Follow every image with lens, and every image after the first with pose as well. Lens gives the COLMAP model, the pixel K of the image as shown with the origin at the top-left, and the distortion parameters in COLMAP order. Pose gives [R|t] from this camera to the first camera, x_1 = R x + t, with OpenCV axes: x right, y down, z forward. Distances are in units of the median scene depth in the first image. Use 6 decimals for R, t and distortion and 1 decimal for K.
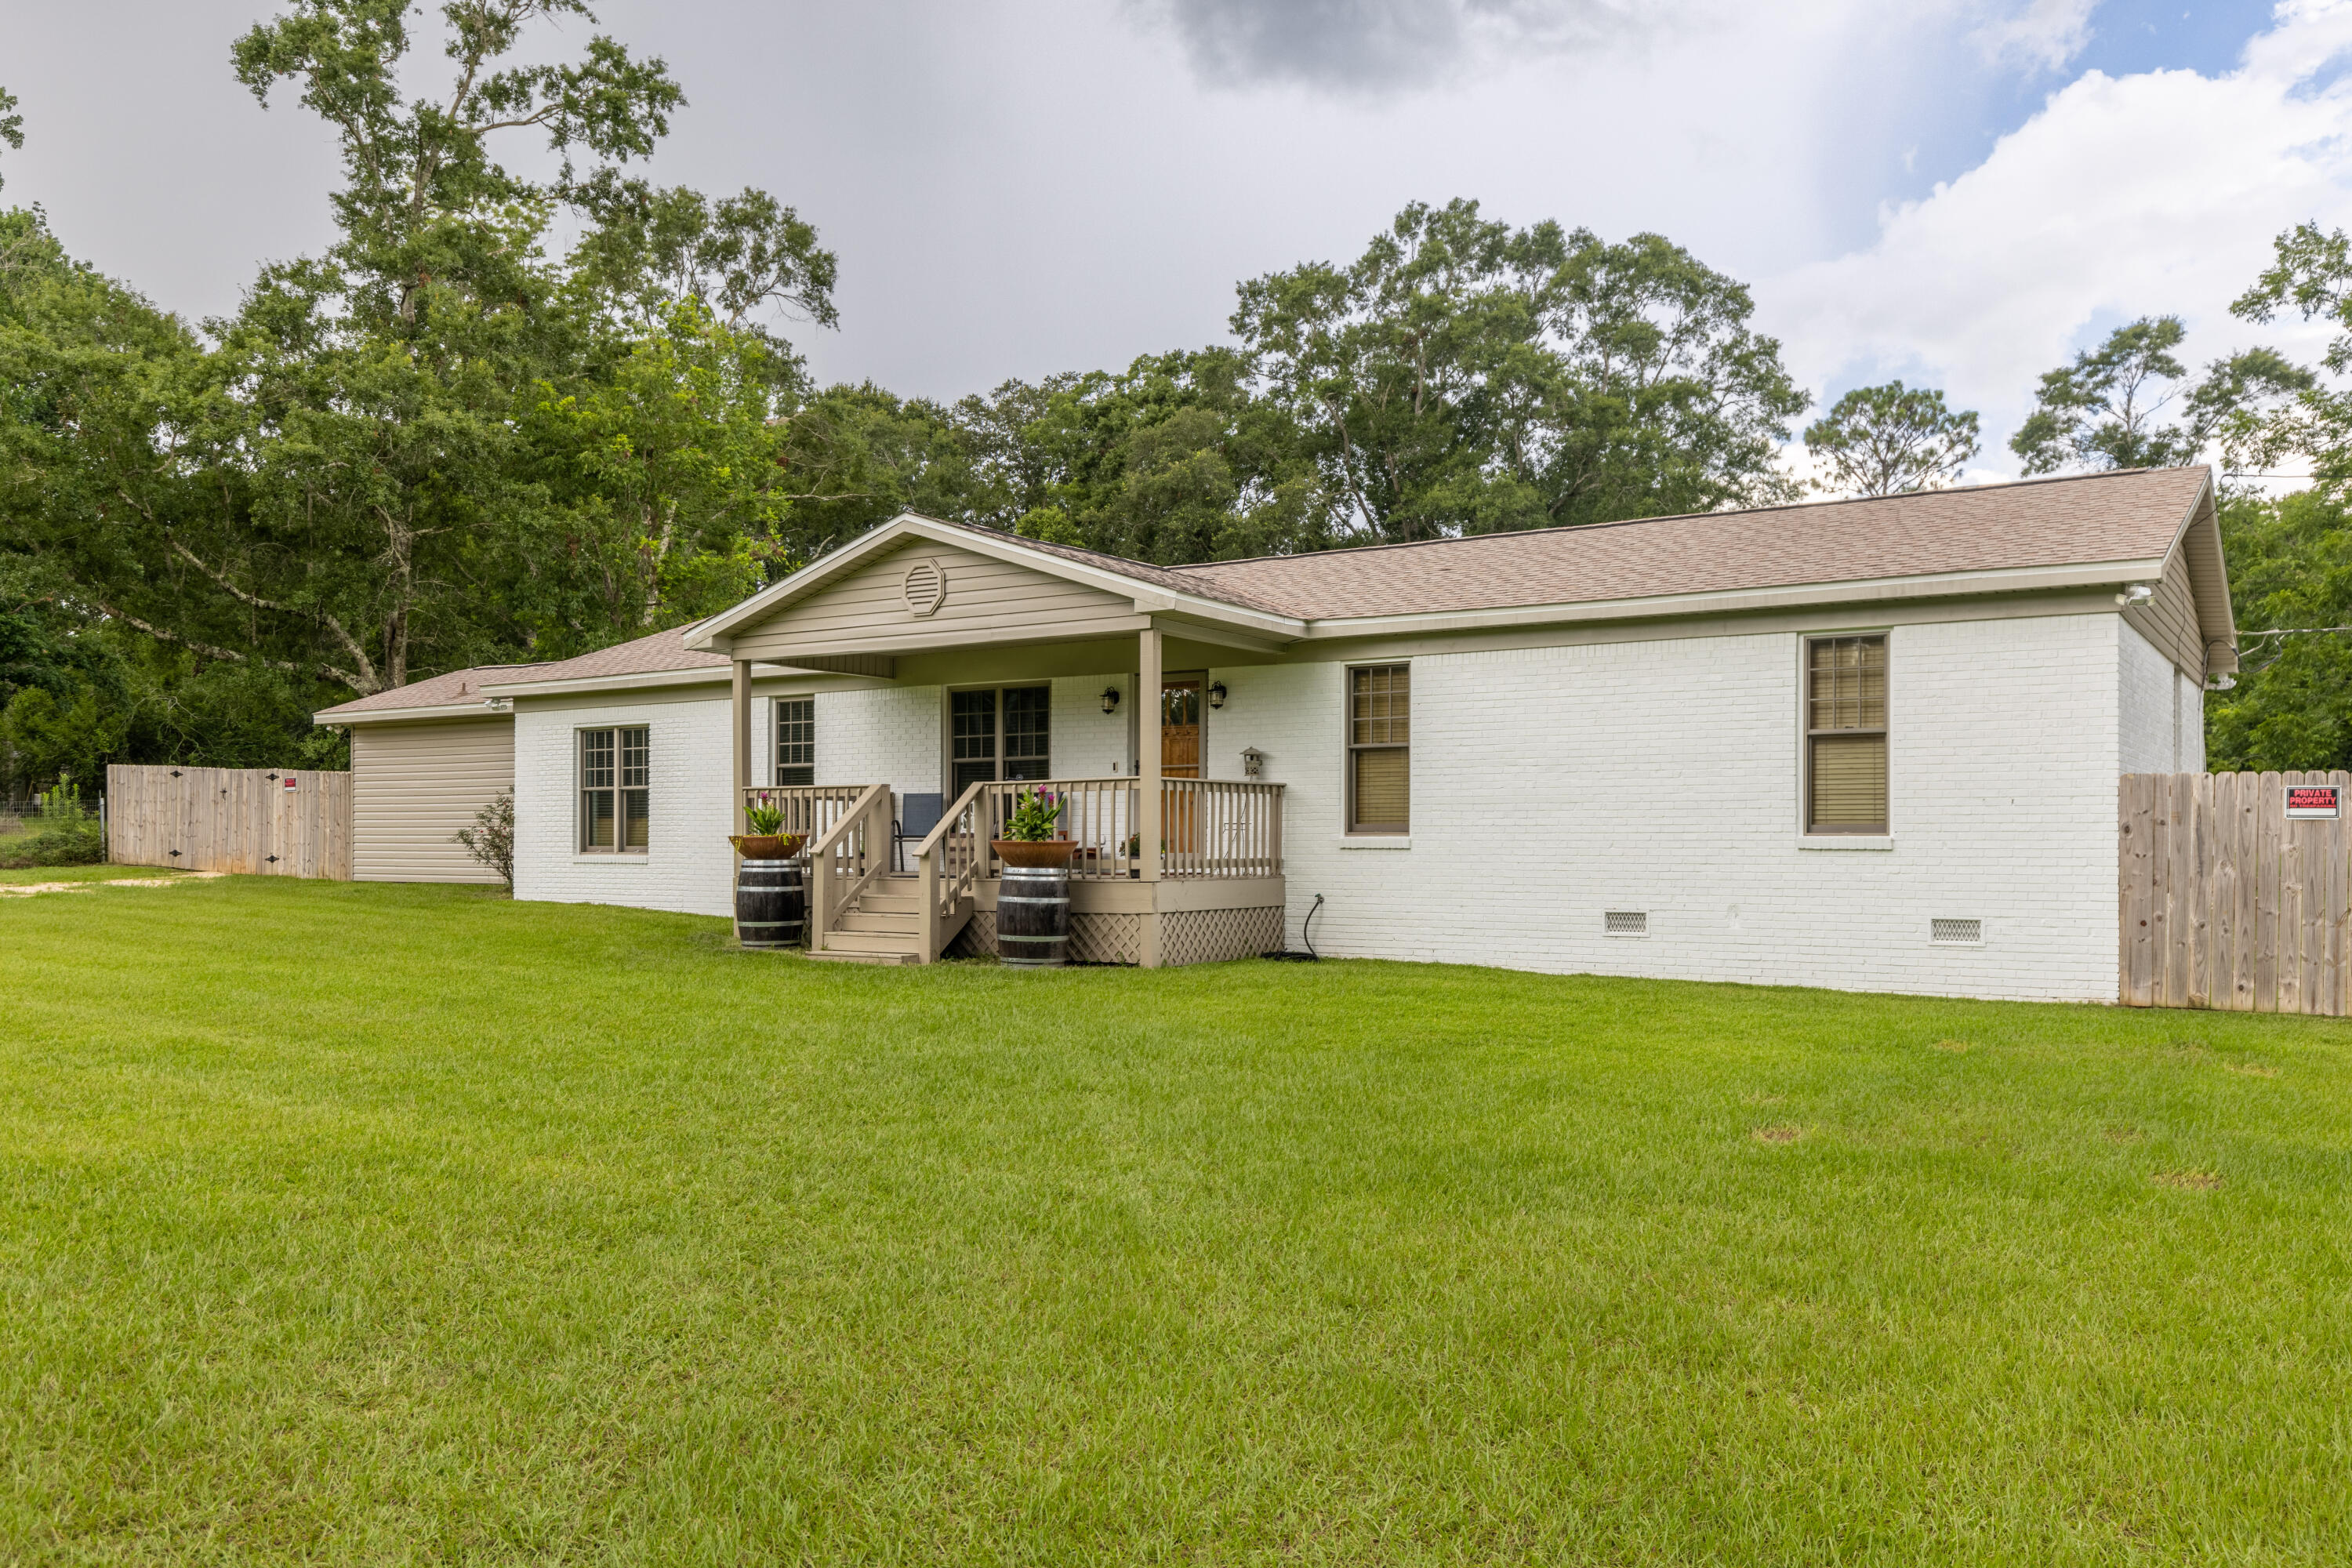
lens RADIAL K [[1821.1, 0, 1128.3], [0, 1821.1, 860.0], [0, 0, 1]] dist [-0.009736, 0.011479]
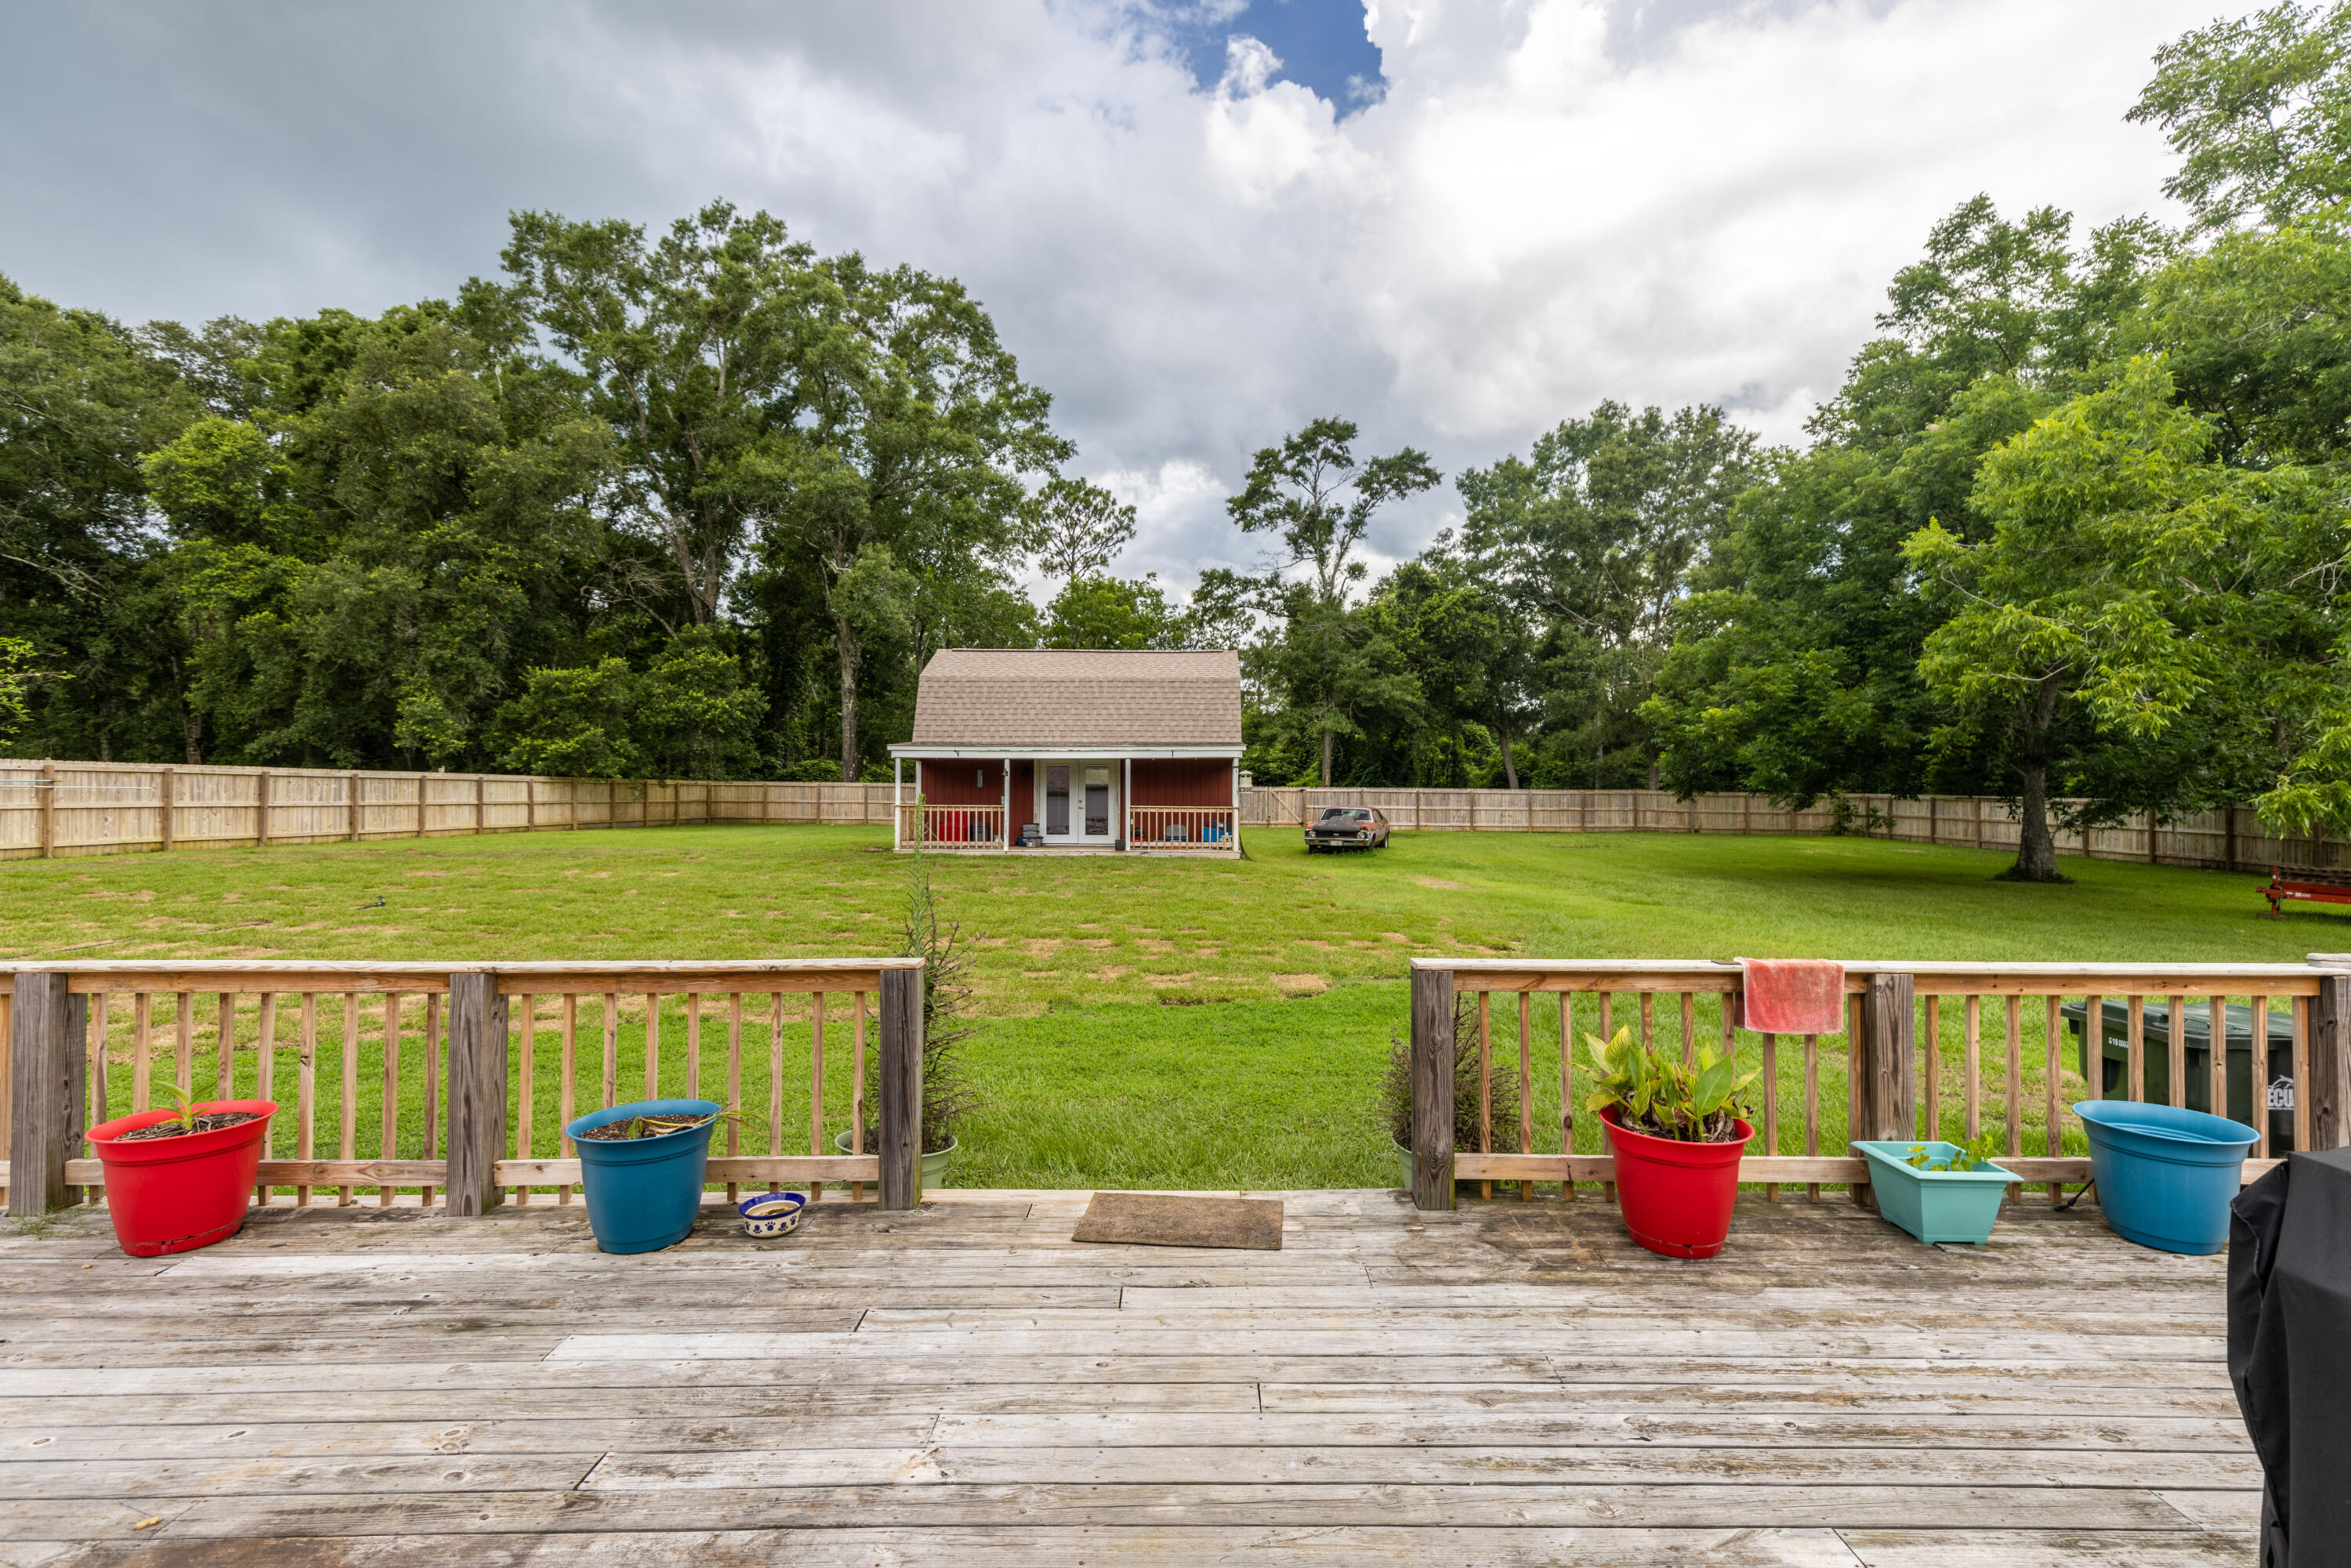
lens RADIAL K [[1077.9, 0, 1174.3], [0, 1077.9, 767.9], [0, 0, 1]] dist [0.009216, 0.000378]
pose [[0.828848, 0.016418, 0.559233, 0.071366], [0.004165, 0.999361, -0.035513, -0.038186], [-0.559458, 0.031764, 0.828250, 0.739146]]
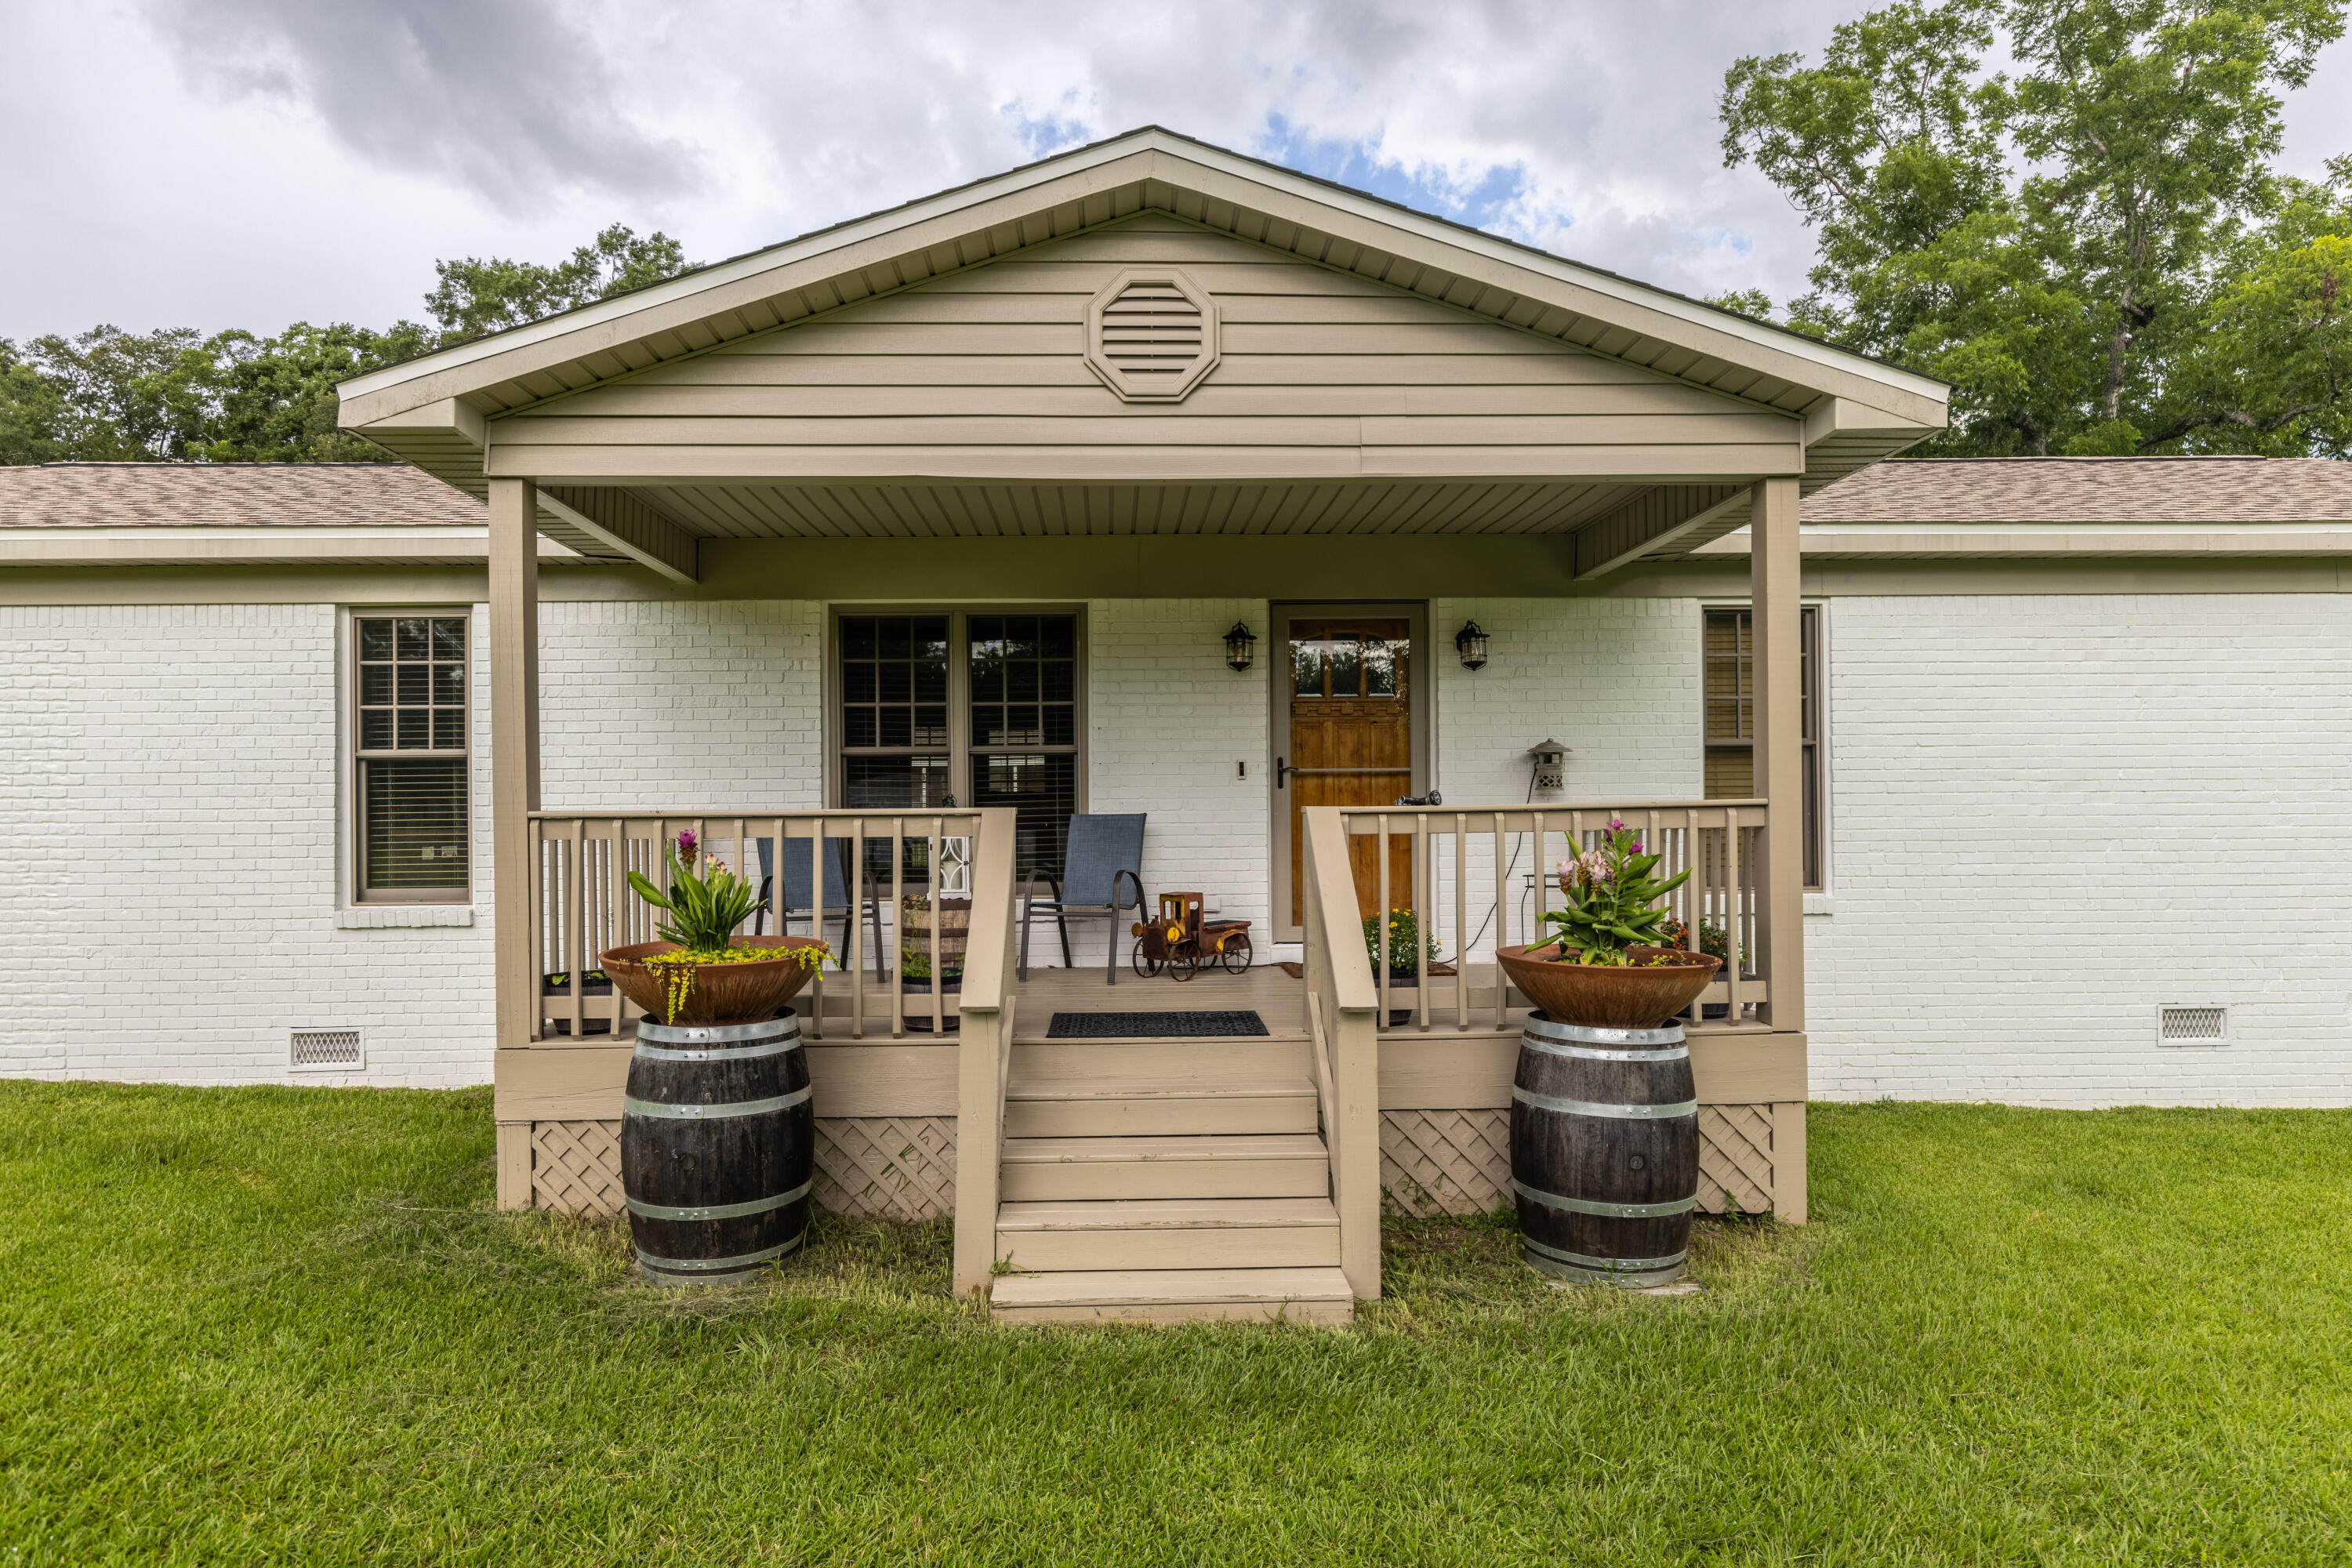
lens RADIAL K [[1397.2, 0, 1141.0], [0, 1397.2, 783.3], [0, 0, 1]] dist [0.008083, 0.001833]
pose [[0.810756, 0.005648, 0.585357, -0.142885], [0.014943, 0.999428, -0.030341, -0.018244], [-0.585194, 0.033347, 0.810208, 0.356080]]
